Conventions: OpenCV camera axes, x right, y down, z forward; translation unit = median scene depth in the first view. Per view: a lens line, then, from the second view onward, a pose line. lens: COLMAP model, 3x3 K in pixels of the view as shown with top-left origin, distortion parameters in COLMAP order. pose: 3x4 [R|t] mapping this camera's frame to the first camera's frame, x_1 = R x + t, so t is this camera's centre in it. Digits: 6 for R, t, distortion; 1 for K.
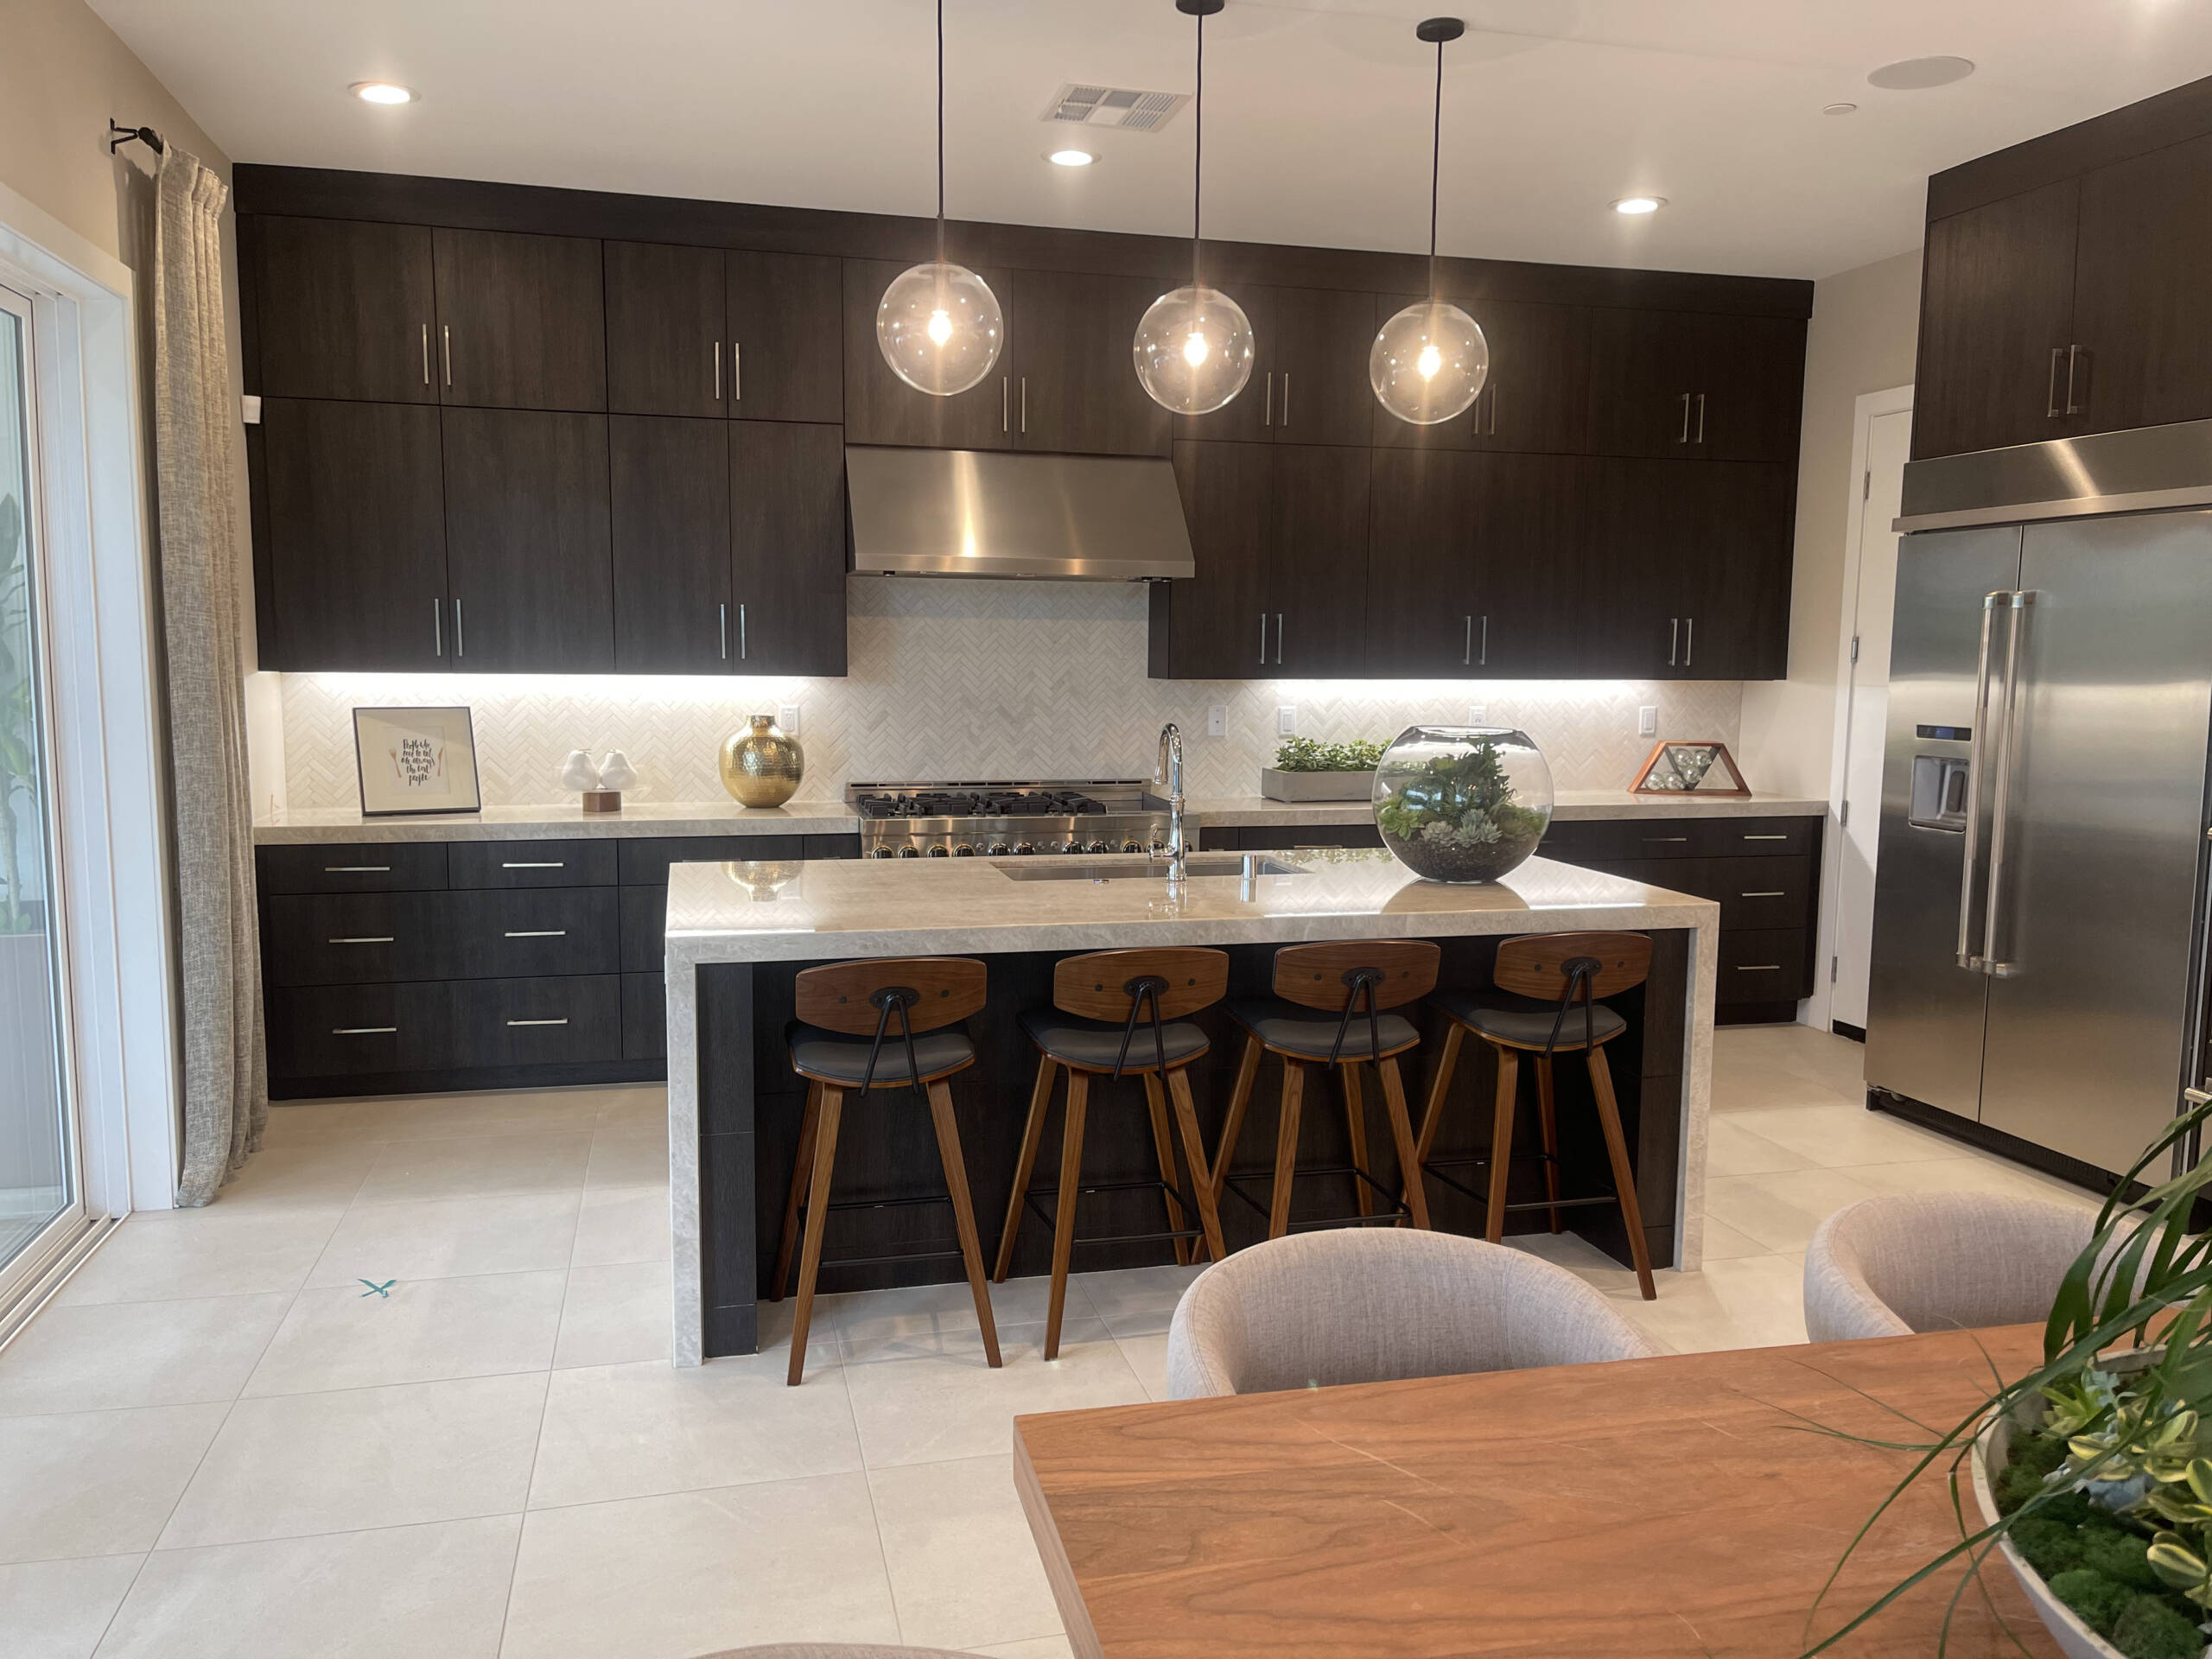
lens RADIAL K [[1648.1, 0, 1106.0], [0, 1648.1, 829.5], [0, 0, 1]] dist [0.112567, -0.205940]
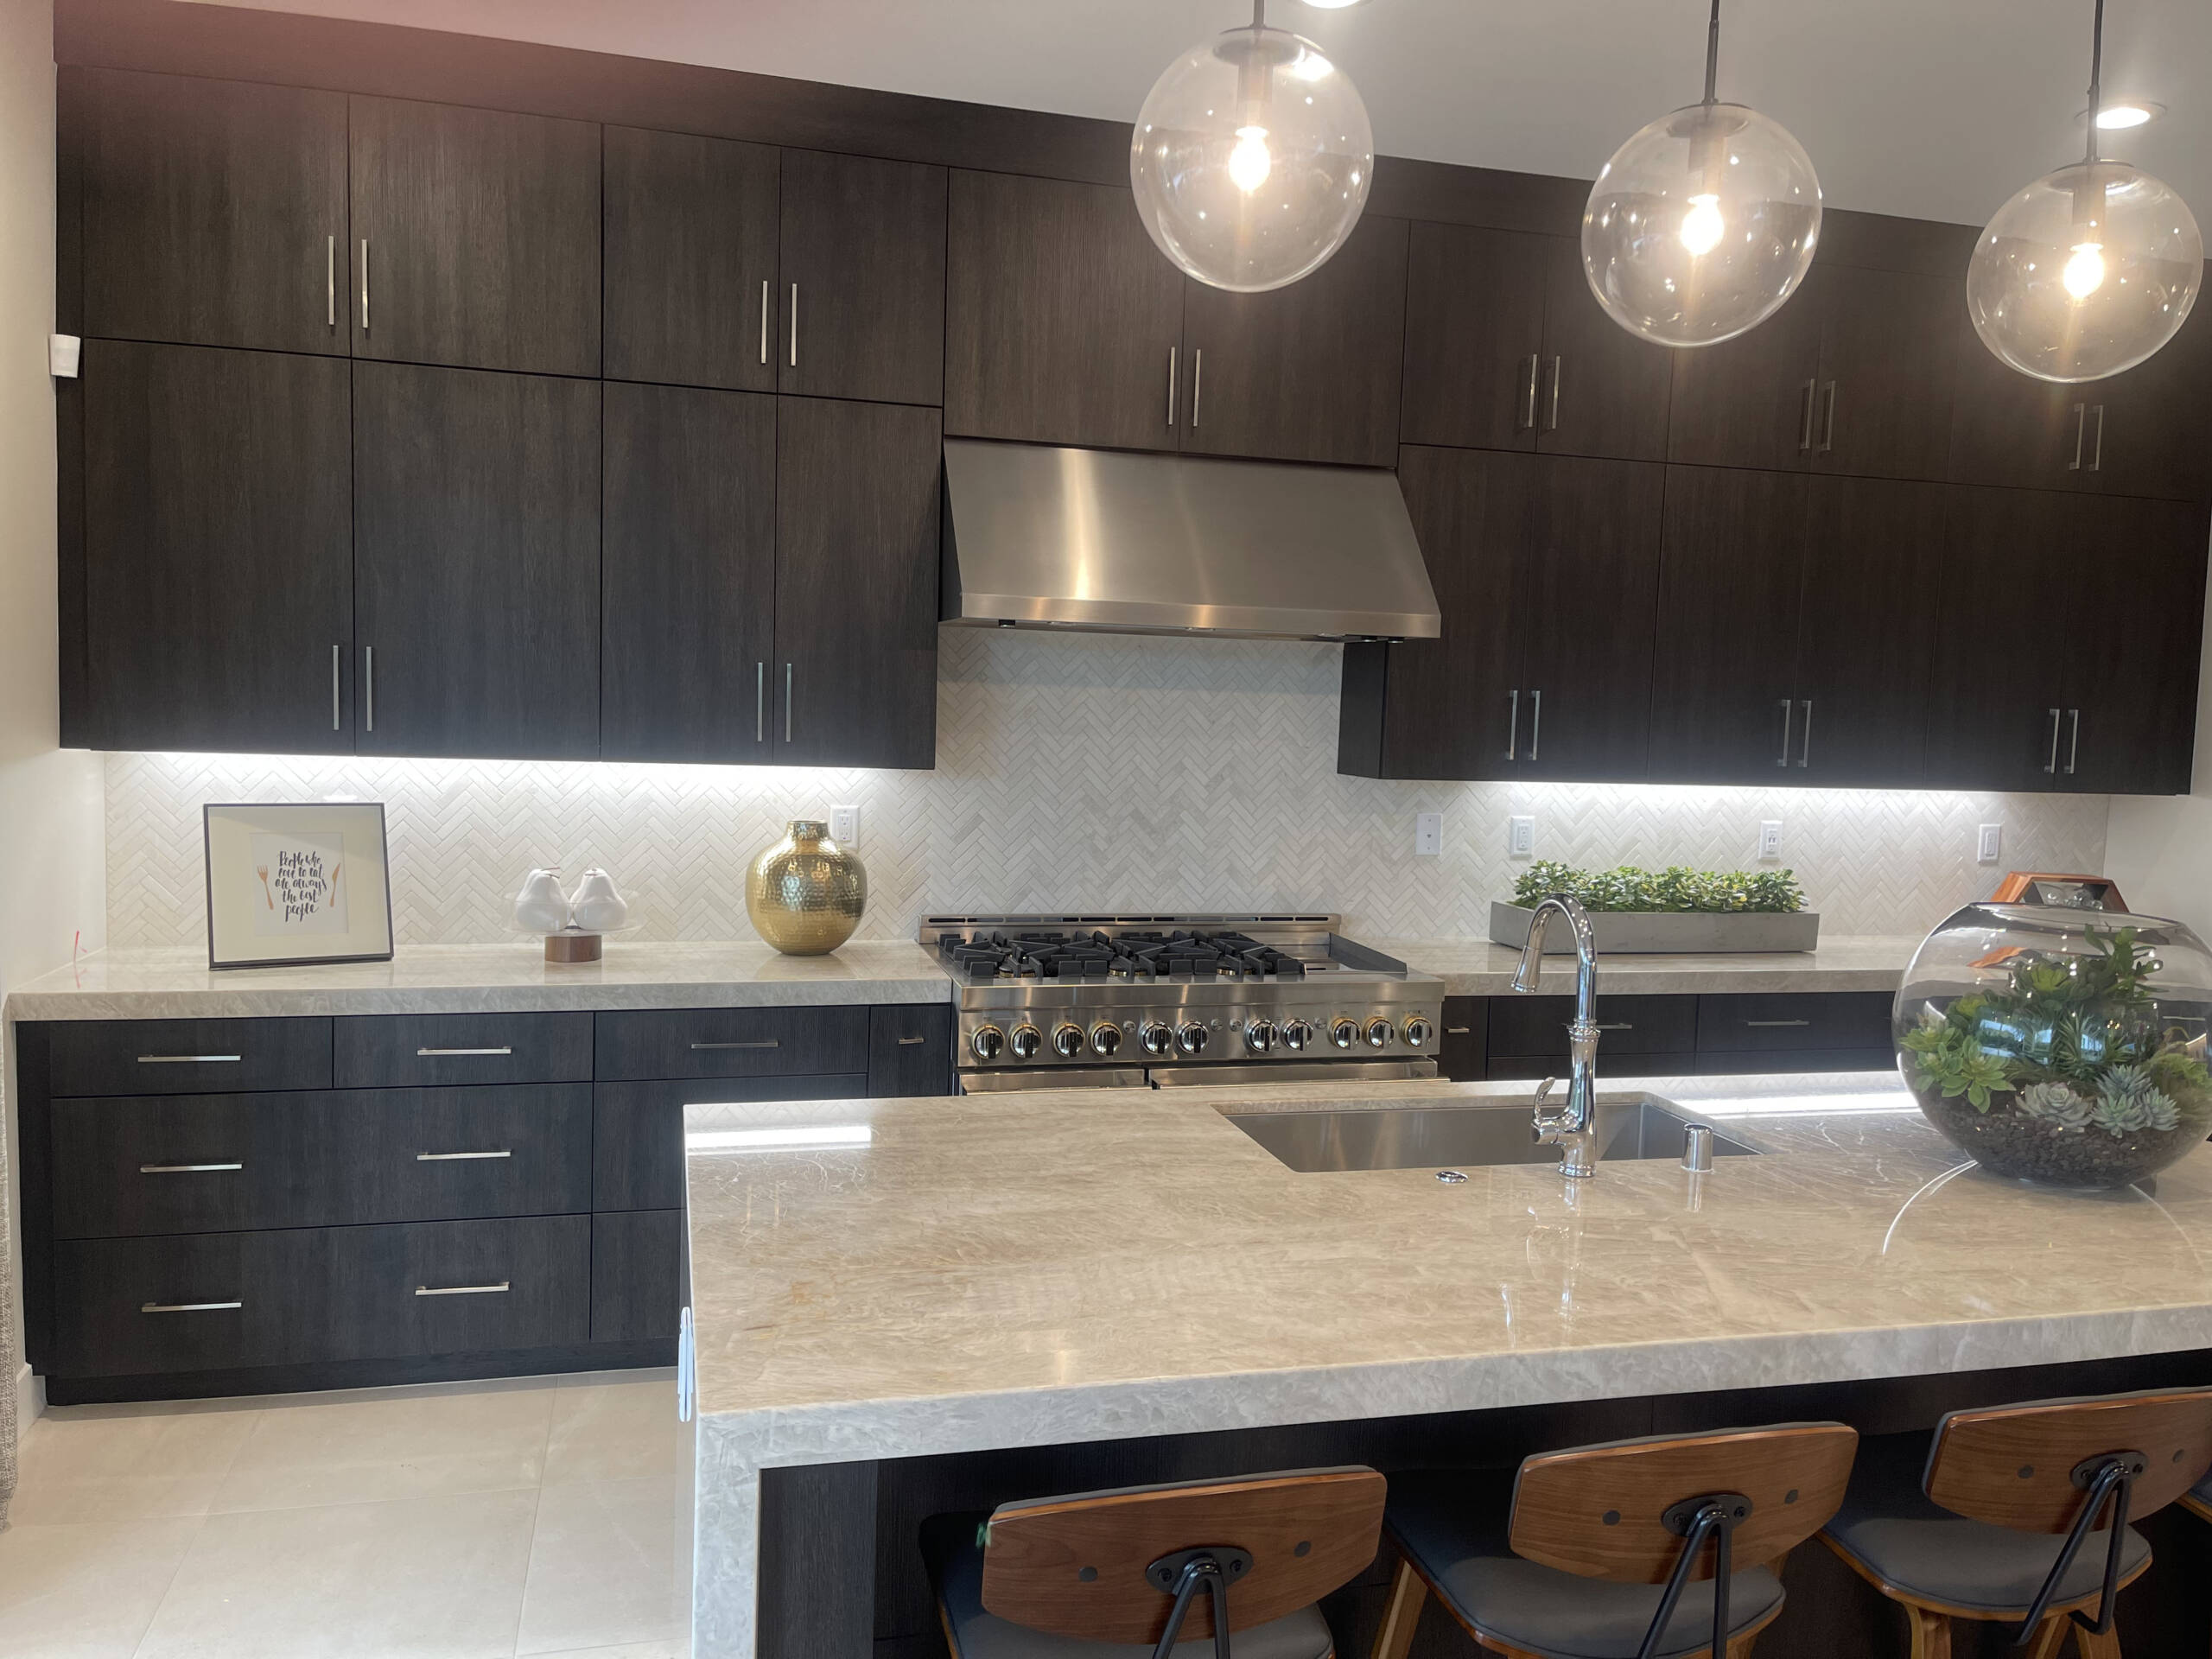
lens RADIAL K [[1688.8, 0, 1106.0], [0, 1688.8, 829.5], [0, 0, 1]] dist [0.103680, -0.137837]
pose [[0.999702, 0.023299, 0.007344, -0.089528], [-0.023046, 0.999195, -0.032833, -0.045674], [-0.008103, 0.032654, 0.999434, 0.292963]]
